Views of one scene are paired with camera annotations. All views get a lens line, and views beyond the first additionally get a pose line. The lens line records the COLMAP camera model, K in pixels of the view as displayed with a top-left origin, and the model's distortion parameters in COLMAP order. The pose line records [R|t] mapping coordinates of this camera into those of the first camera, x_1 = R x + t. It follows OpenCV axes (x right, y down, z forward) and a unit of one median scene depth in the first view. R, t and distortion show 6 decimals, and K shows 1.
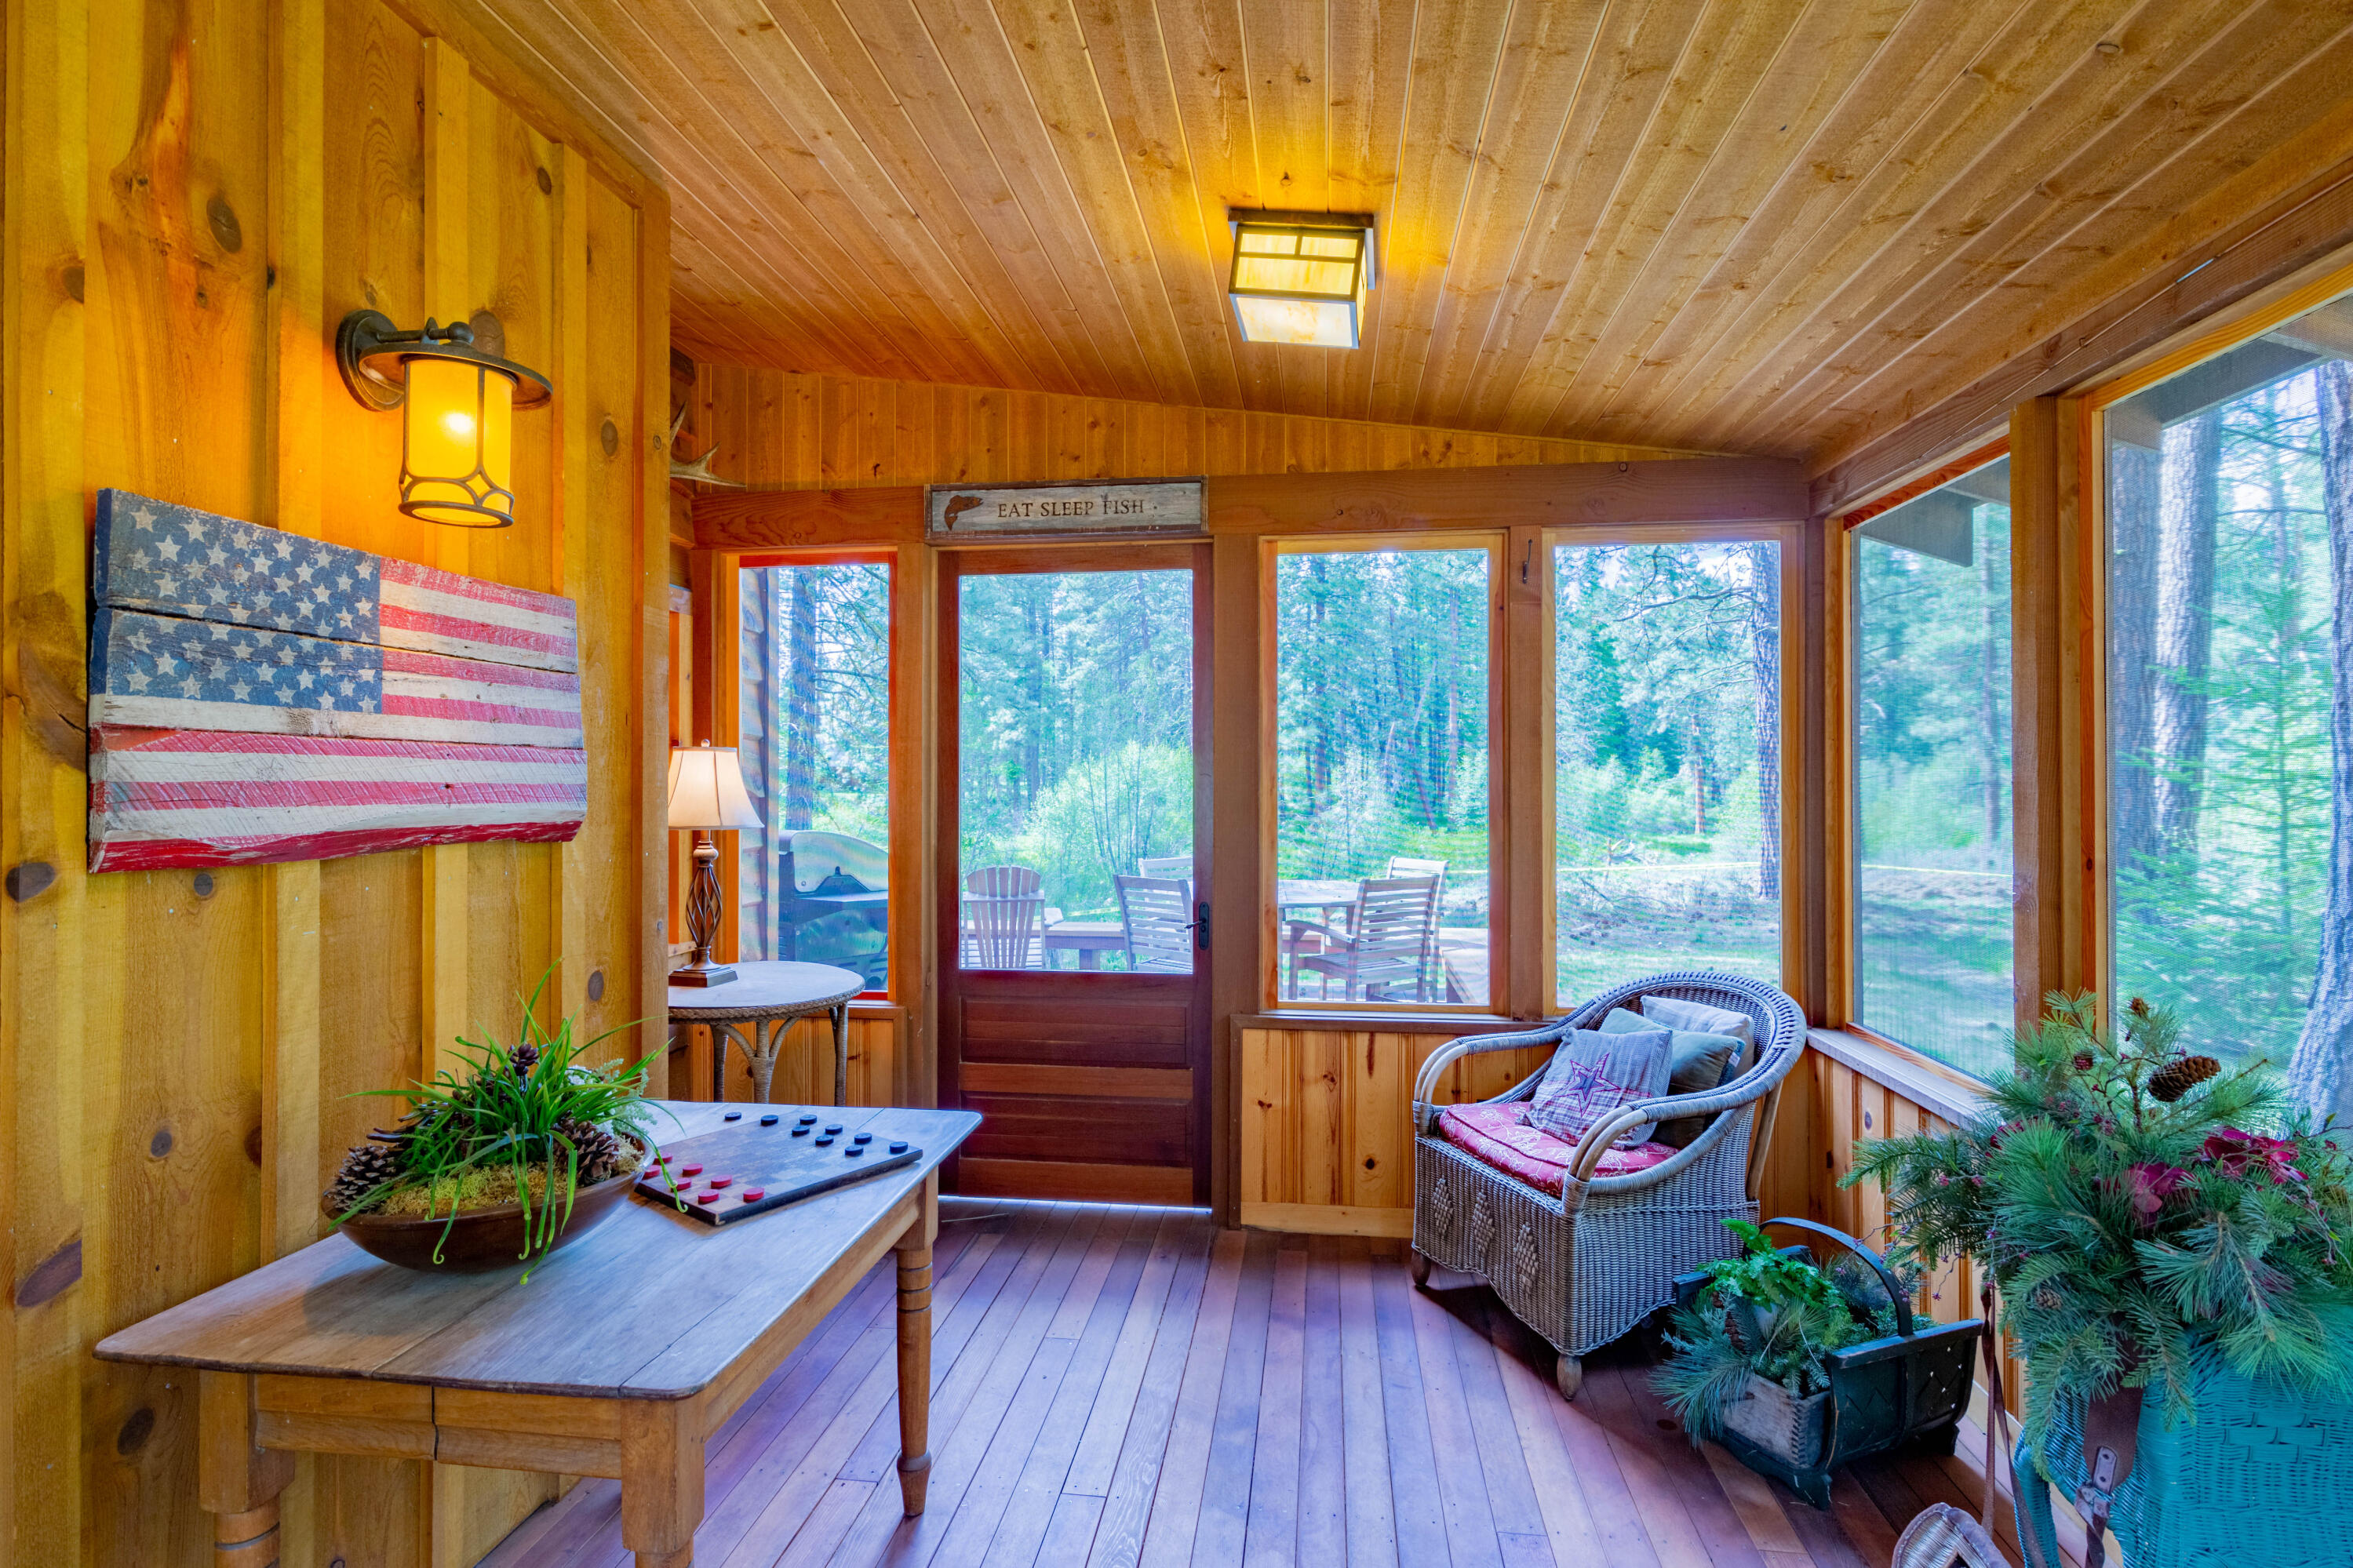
lens RADIAL K [[1168.6, 0, 1184.6], [0, 1168.6, 775.3], [0, 0, 1]] dist [0.002559, -0.002184]
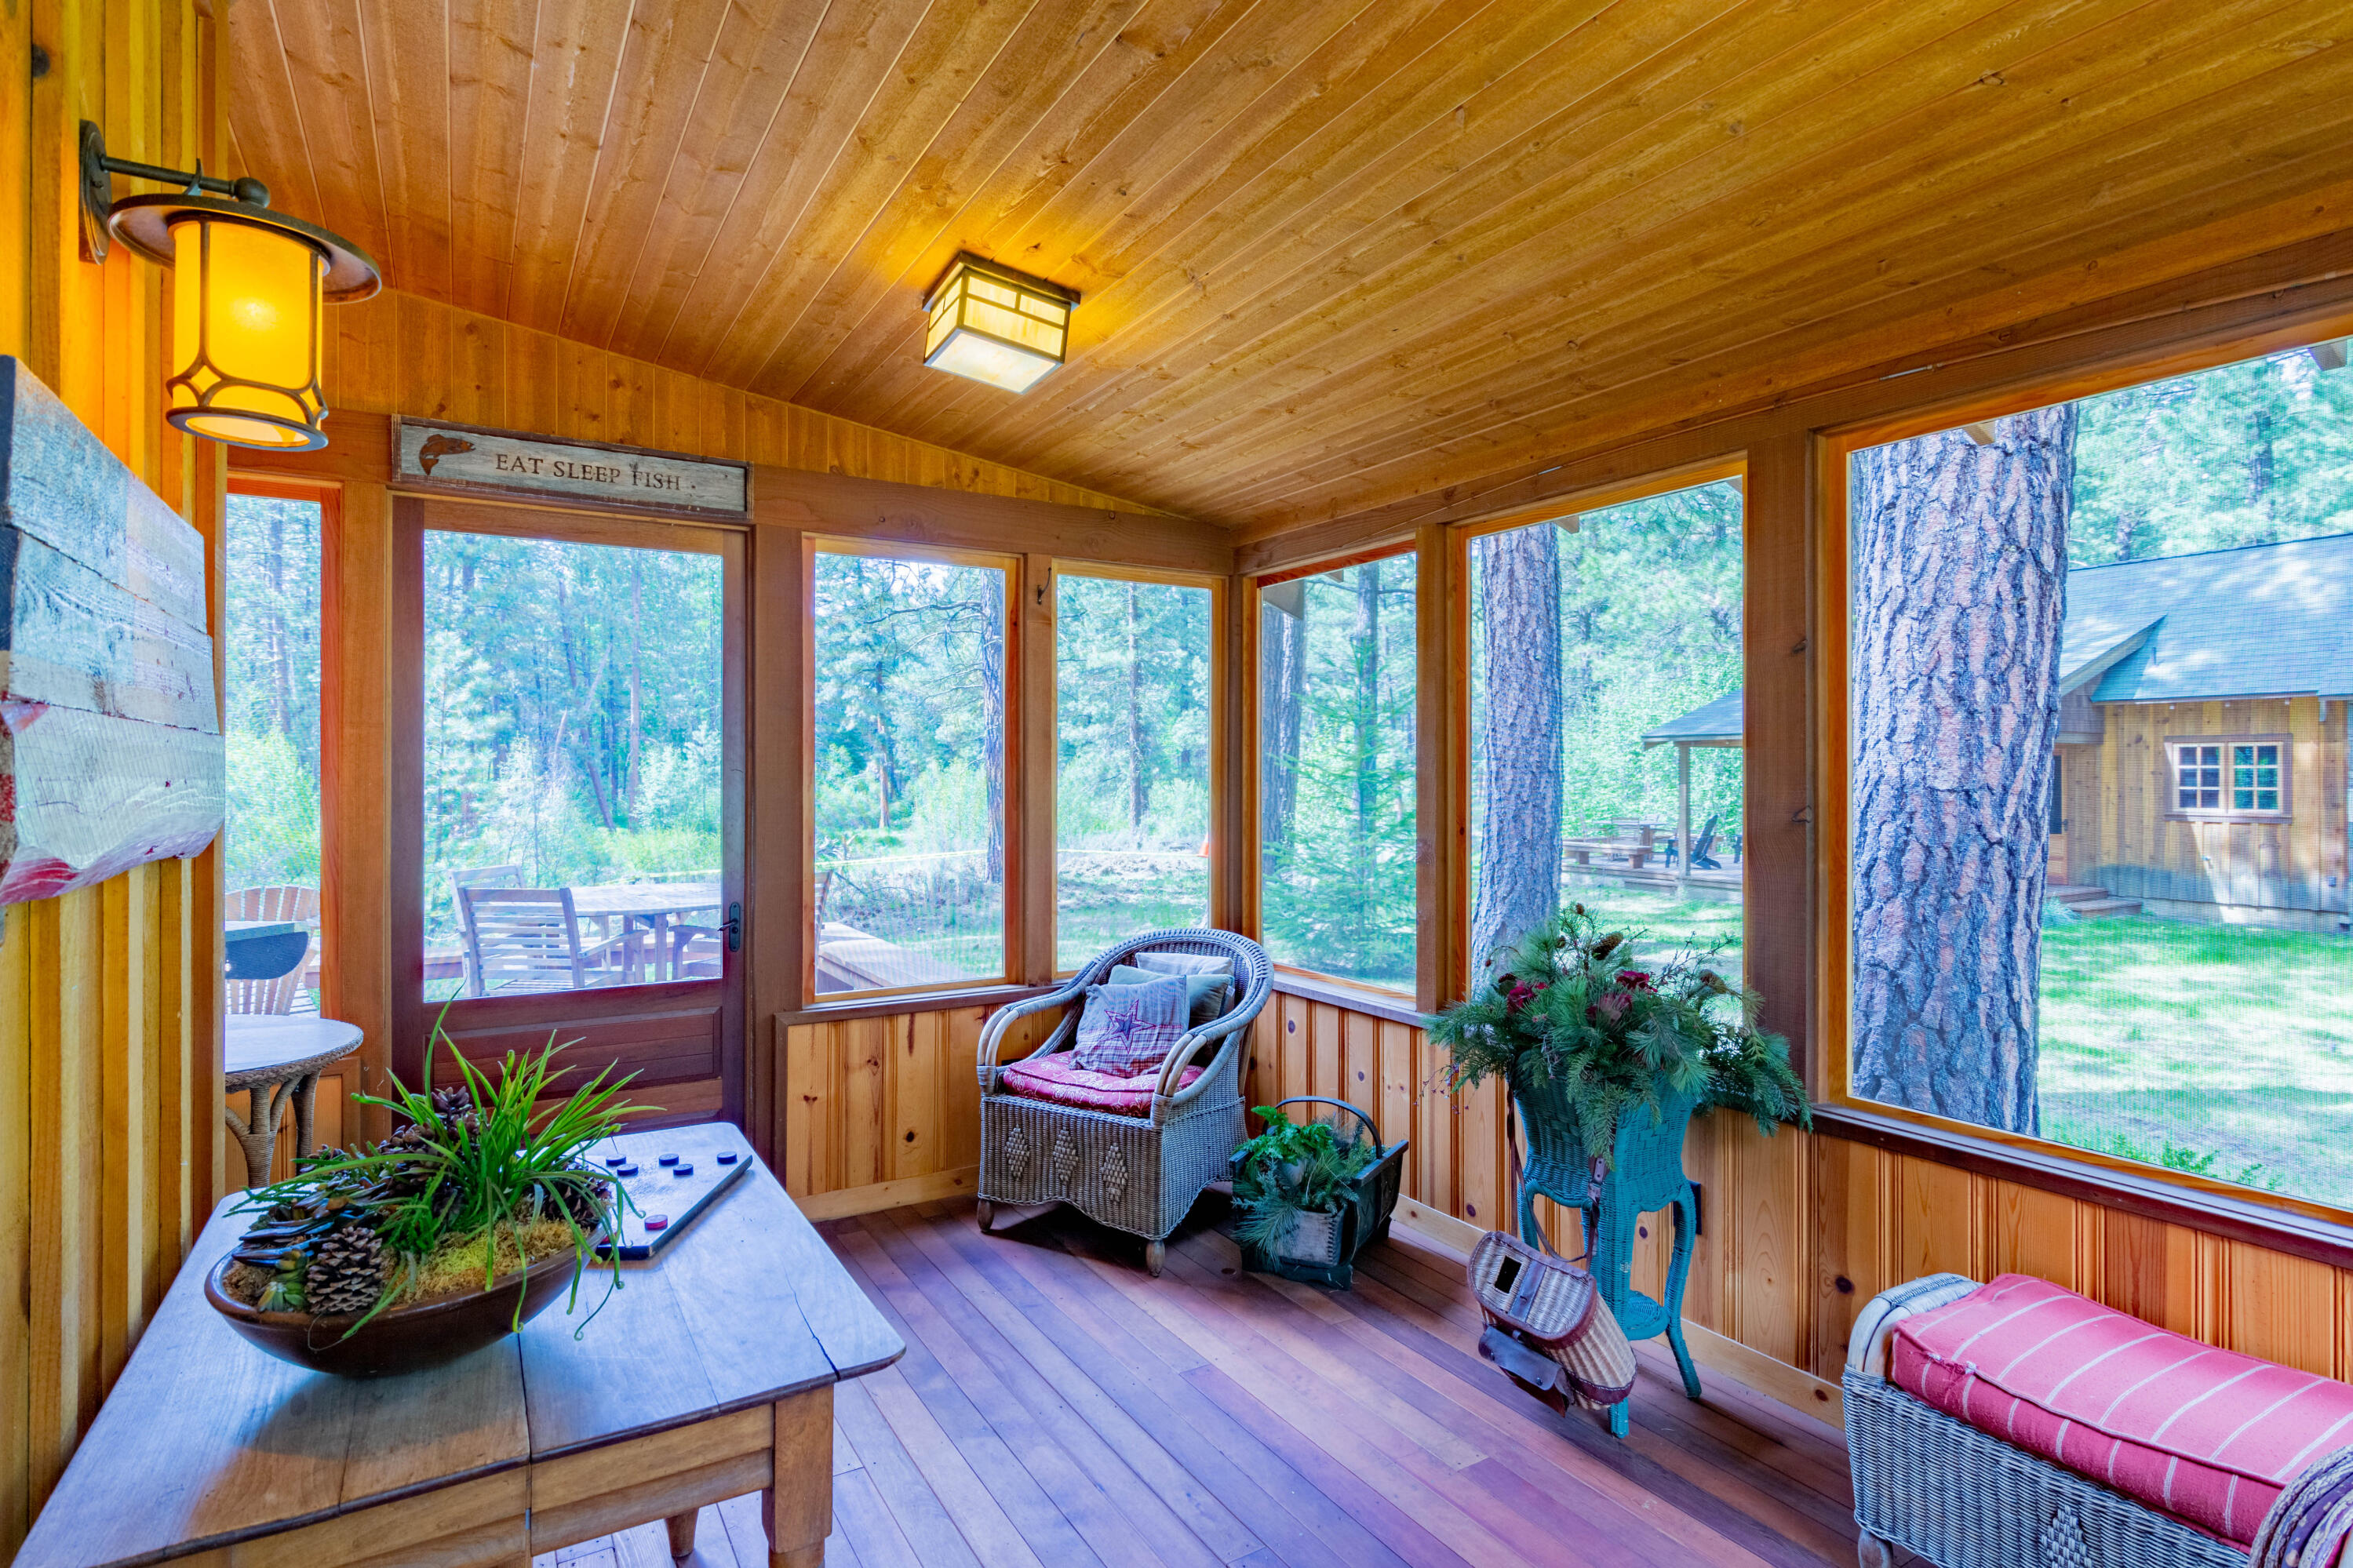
lens RADIAL K [[1168.6, 0, 1210.6], [0, 1168.6, 782.6], [0, 0, 1]] dist [0.002559, -0.002184]
pose [[0.778407, -0.002621, 0.627754, -0.330323], [-0.003565, 0.999957, 0.008596, -0.000289], [-0.627749, -0.008929, 0.778364, 0.002426]]
